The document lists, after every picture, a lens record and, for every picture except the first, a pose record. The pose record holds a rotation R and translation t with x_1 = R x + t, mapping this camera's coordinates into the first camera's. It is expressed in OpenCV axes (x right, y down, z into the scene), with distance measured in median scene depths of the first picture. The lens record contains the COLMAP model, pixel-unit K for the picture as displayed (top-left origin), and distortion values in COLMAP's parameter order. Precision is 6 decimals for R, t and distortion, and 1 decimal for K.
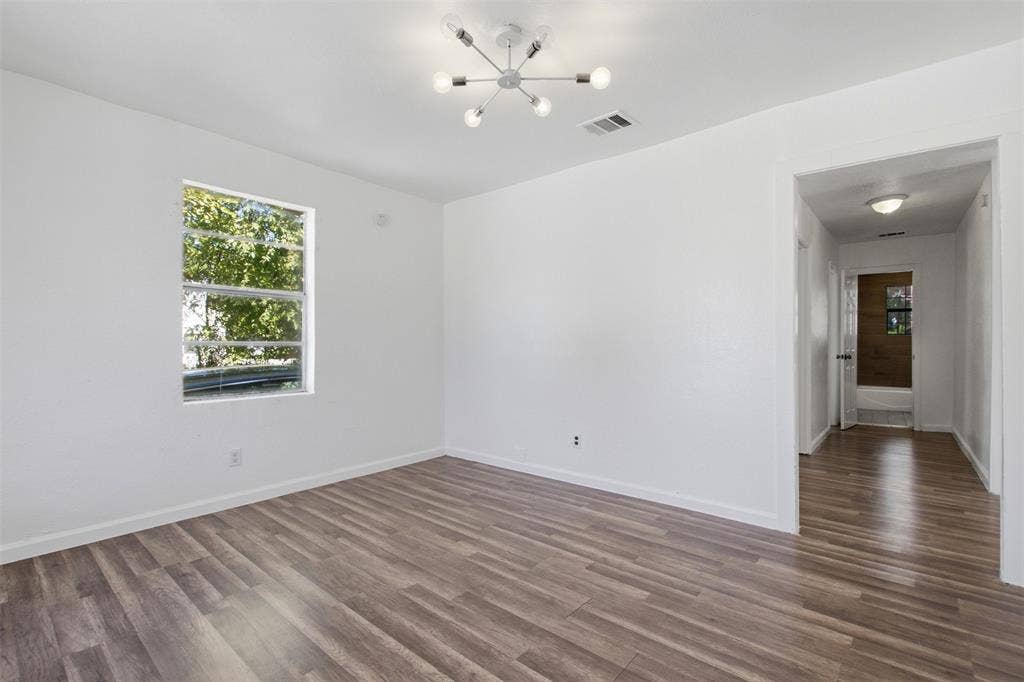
lens RADIAL K [[471.8, 0, 510.1], [0, 471.8, 342.1], [0, 0, 1]] dist [-0.000614, 0.000840]
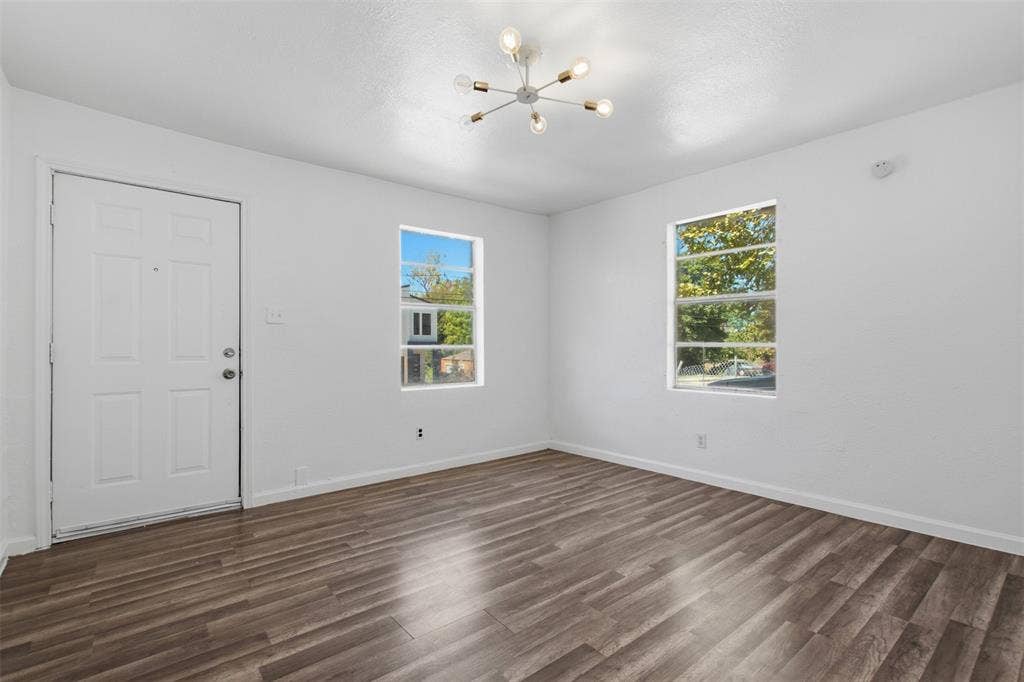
lens RADIAL K [[471.8, 0, 511.2], [0, 471.8, 343.0], [0, 0, 1]] dist [-0.000614, 0.000840]
pose [[-0.178187, -0.004358, -0.983987, 0.731459], [0.006208, 0.999965, -0.005553, 0.001666], [0.983977, -0.007098, -0.178154, 0.806401]]
